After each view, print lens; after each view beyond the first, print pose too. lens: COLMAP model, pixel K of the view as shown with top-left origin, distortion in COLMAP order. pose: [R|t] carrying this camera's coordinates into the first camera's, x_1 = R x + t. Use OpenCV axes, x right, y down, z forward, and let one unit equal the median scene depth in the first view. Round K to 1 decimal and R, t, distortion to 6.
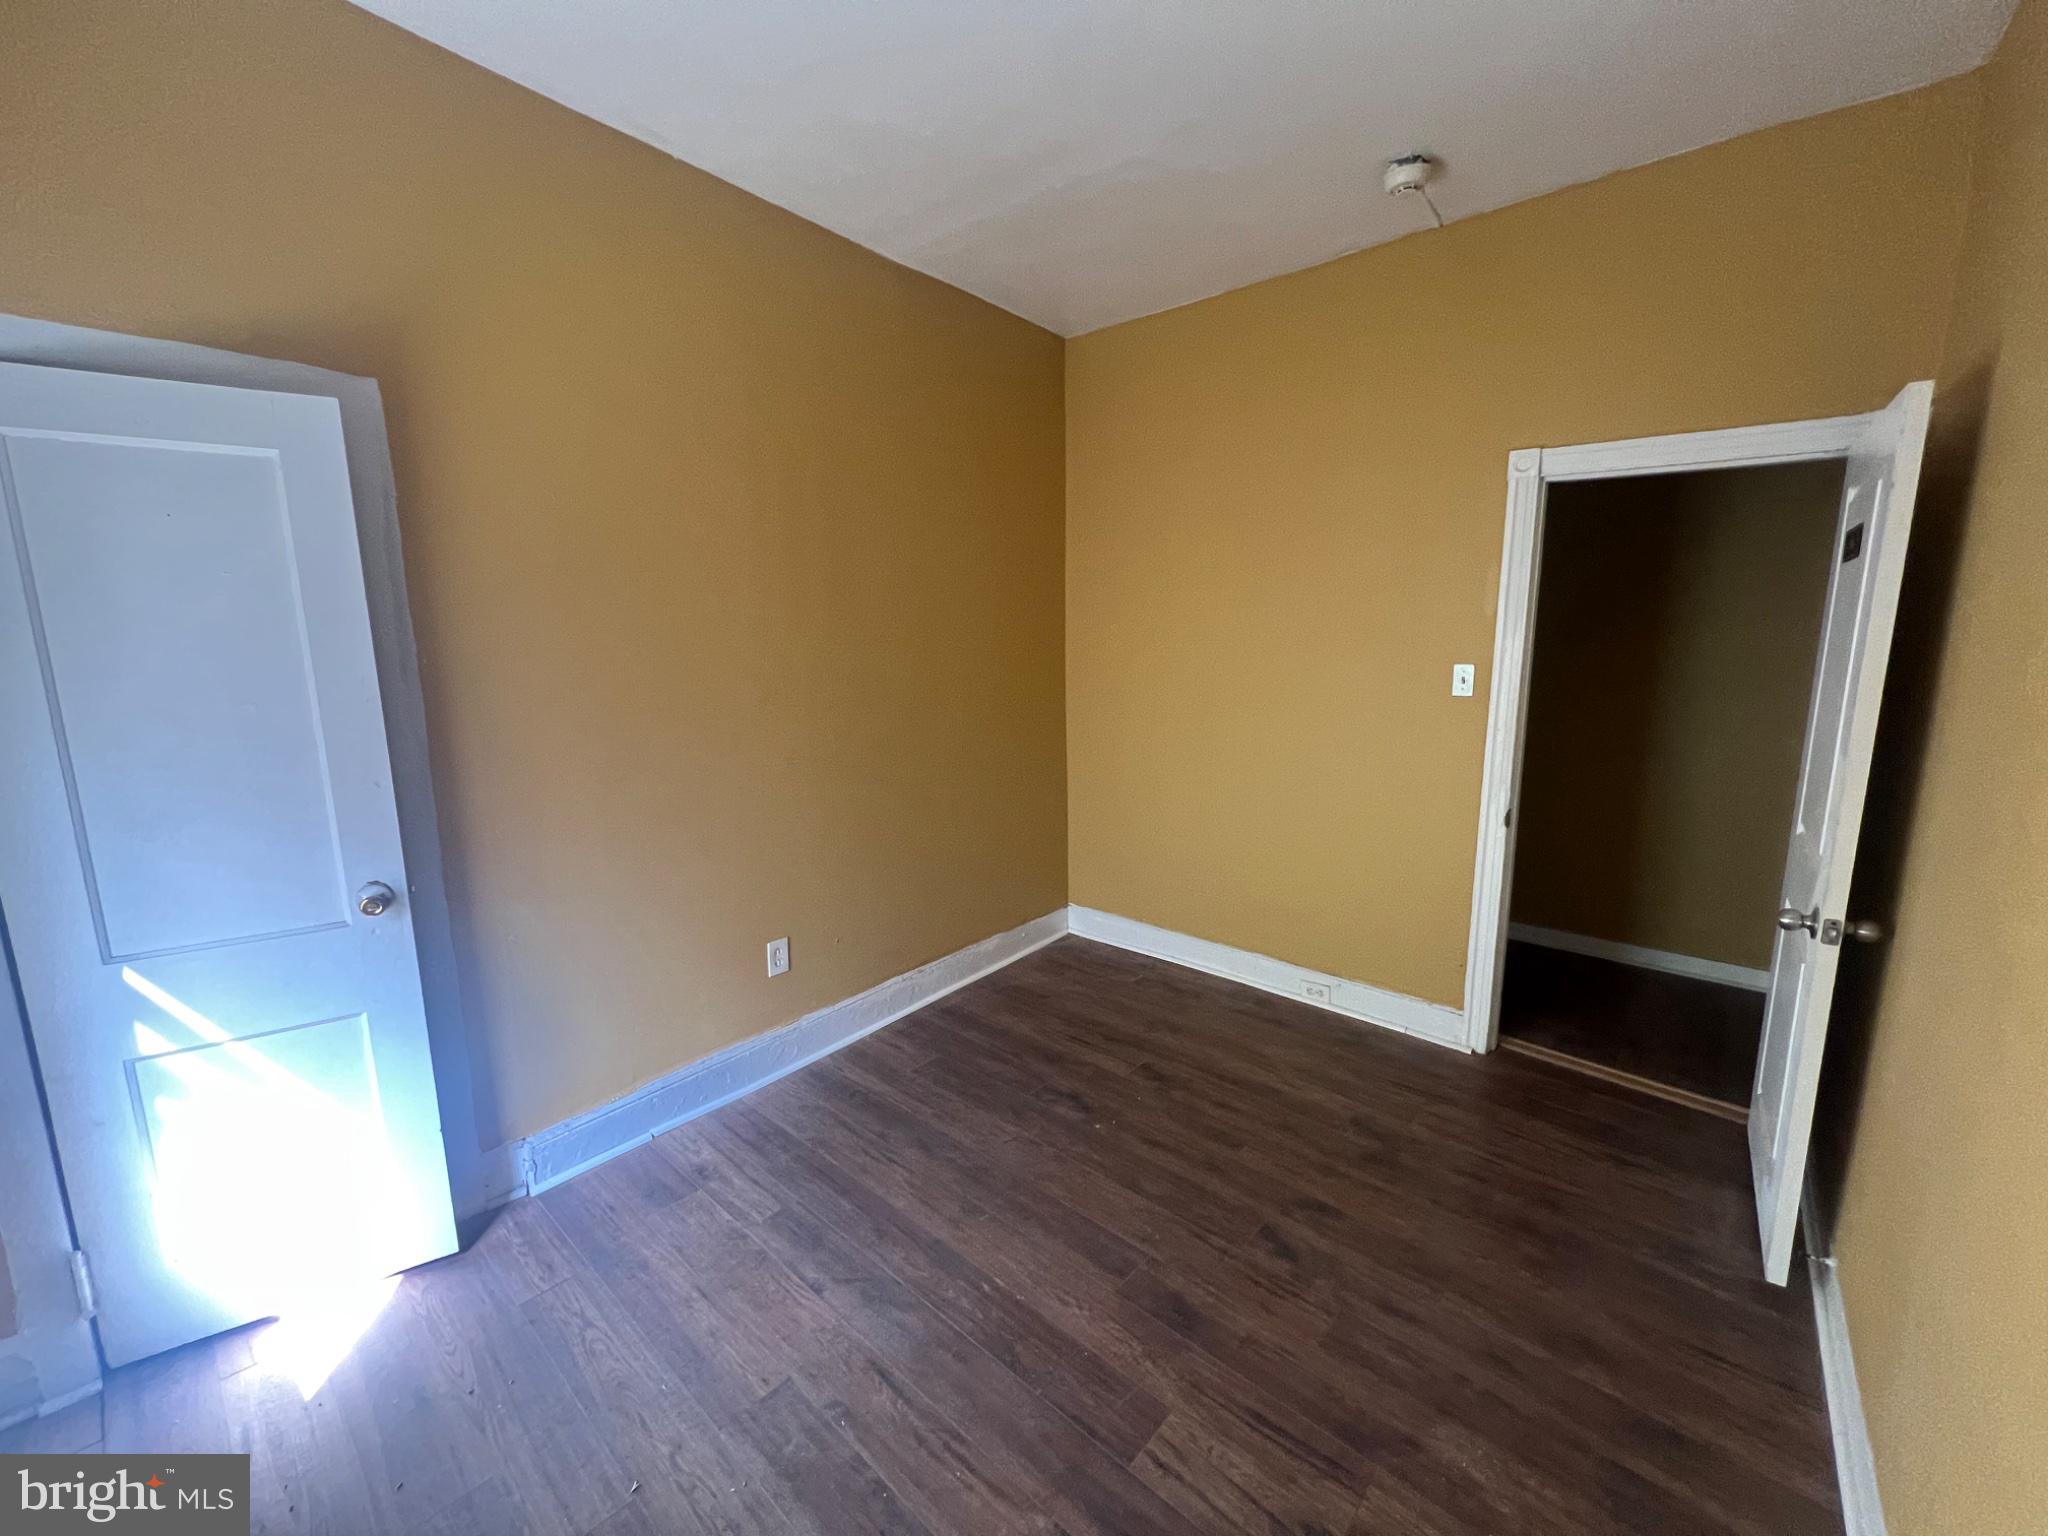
lens RADIAL K [[825.4, 0, 1031.8], [0, 825.4, 762.1], [0, 0, 1]] dist [0.002384, 0.000347]
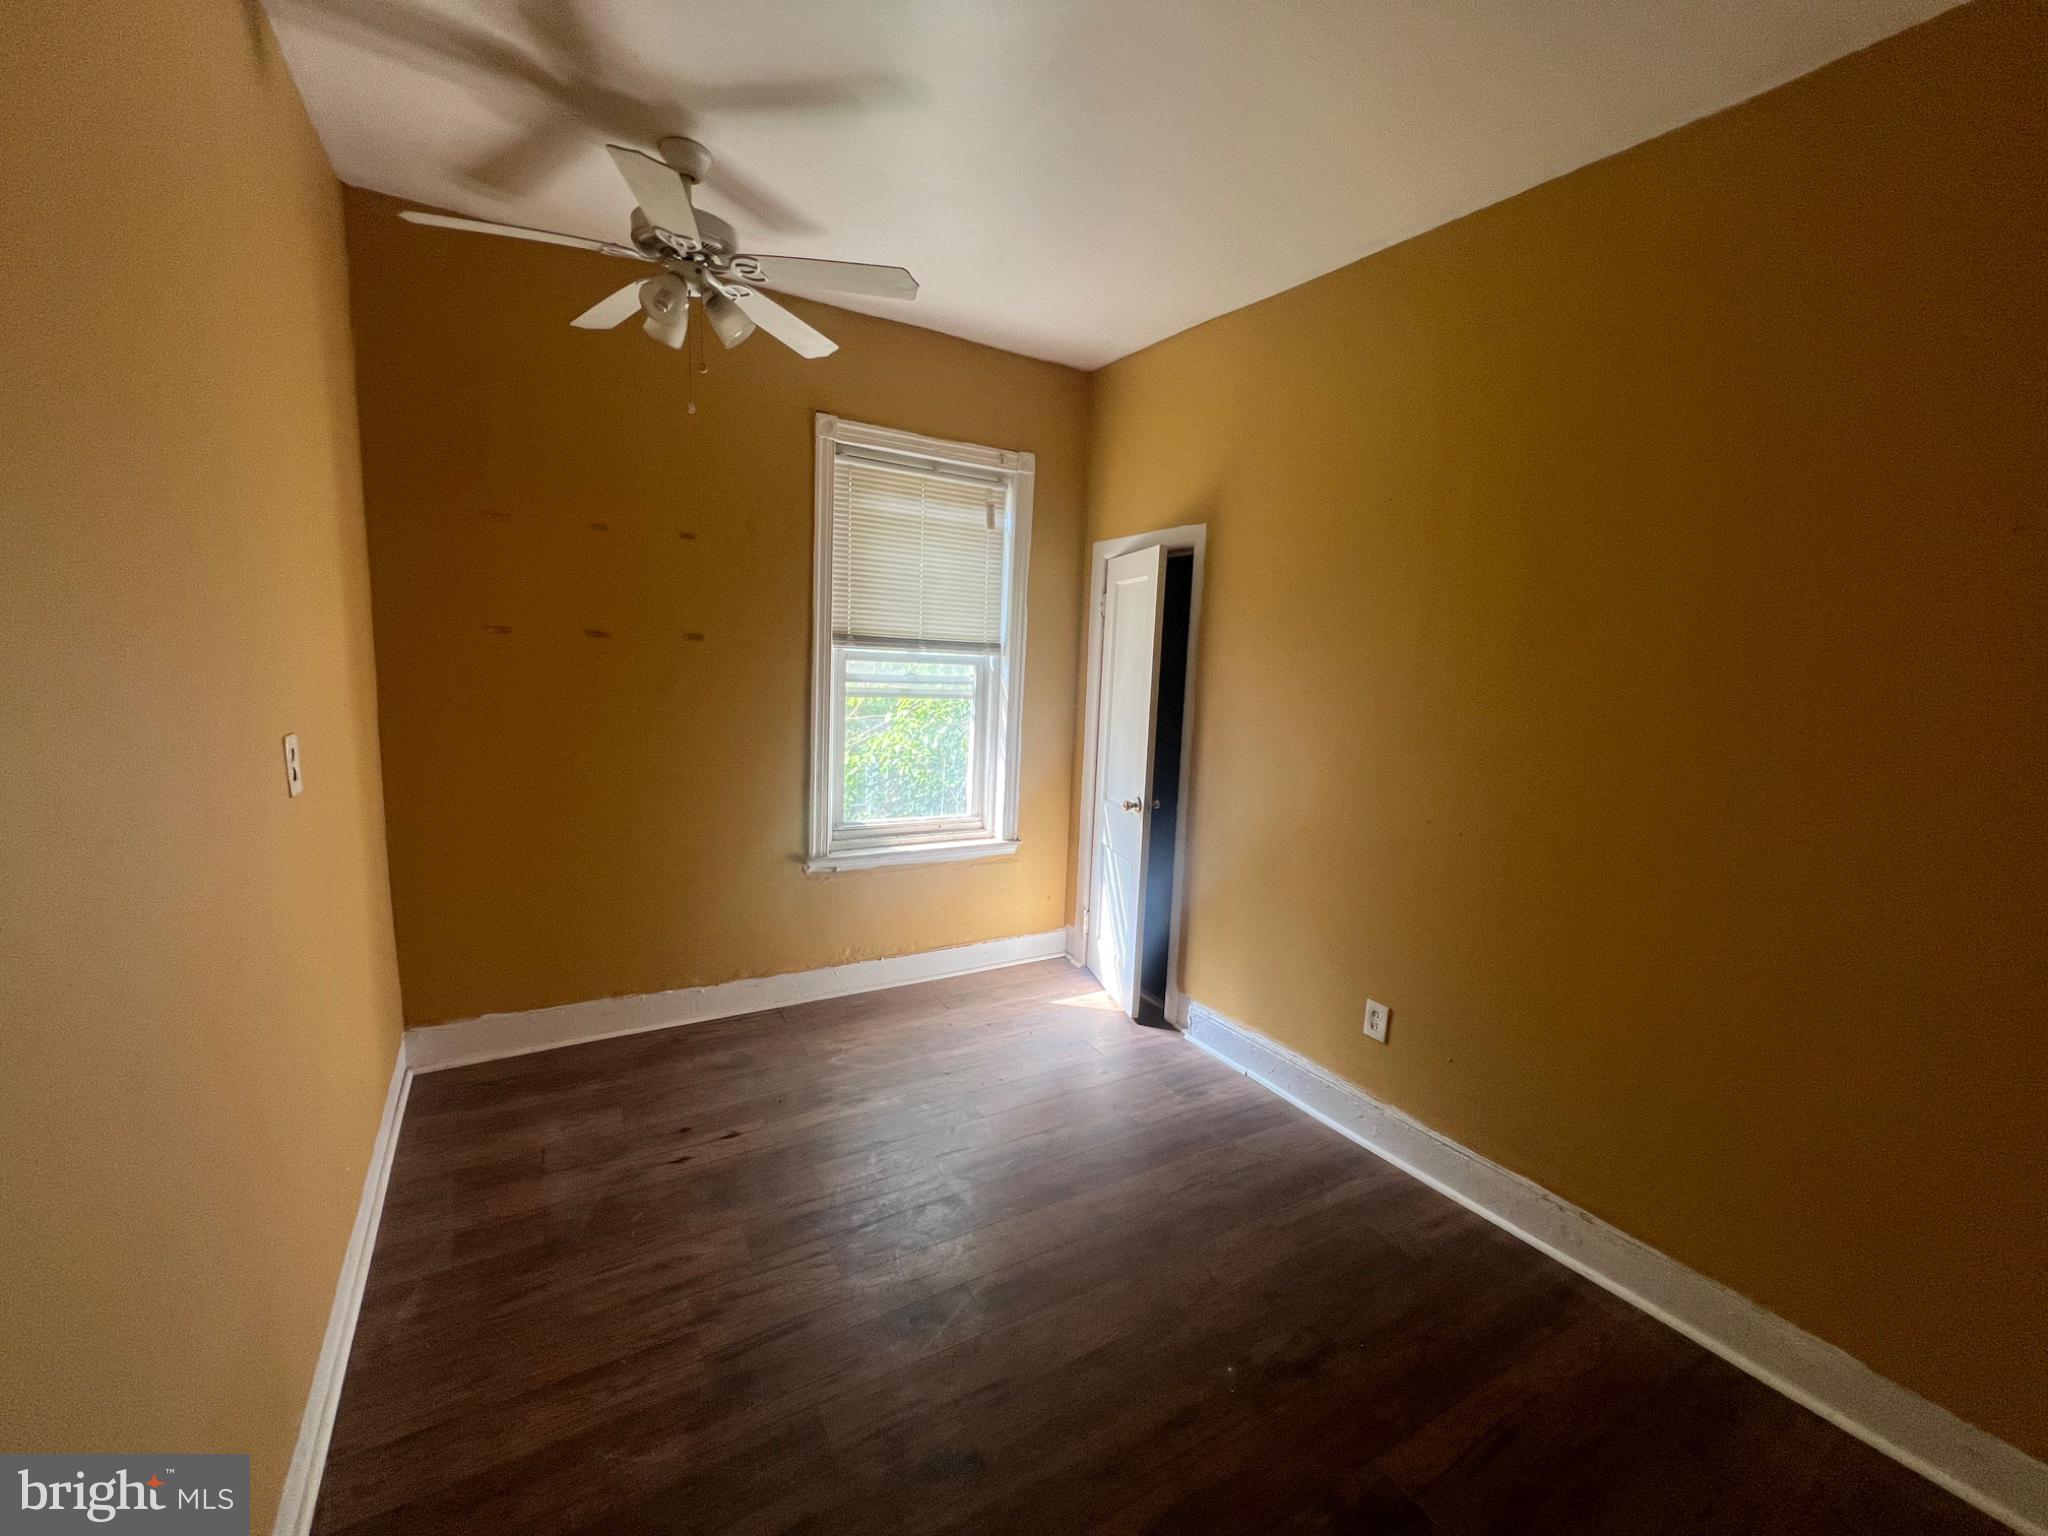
lens RADIAL K [[819.3, 0, 1026.5], [0, 819.3, 768.6], [0, 0, 1]] dist [-0.000953, 0.001813]
pose [[-0.322028, 0.122796, -0.938733, 0.662338], [-0.189694, 0.963076, 0.191053, -0.144151], [0.927531, 0.239596, -0.286843, 0.824172]]
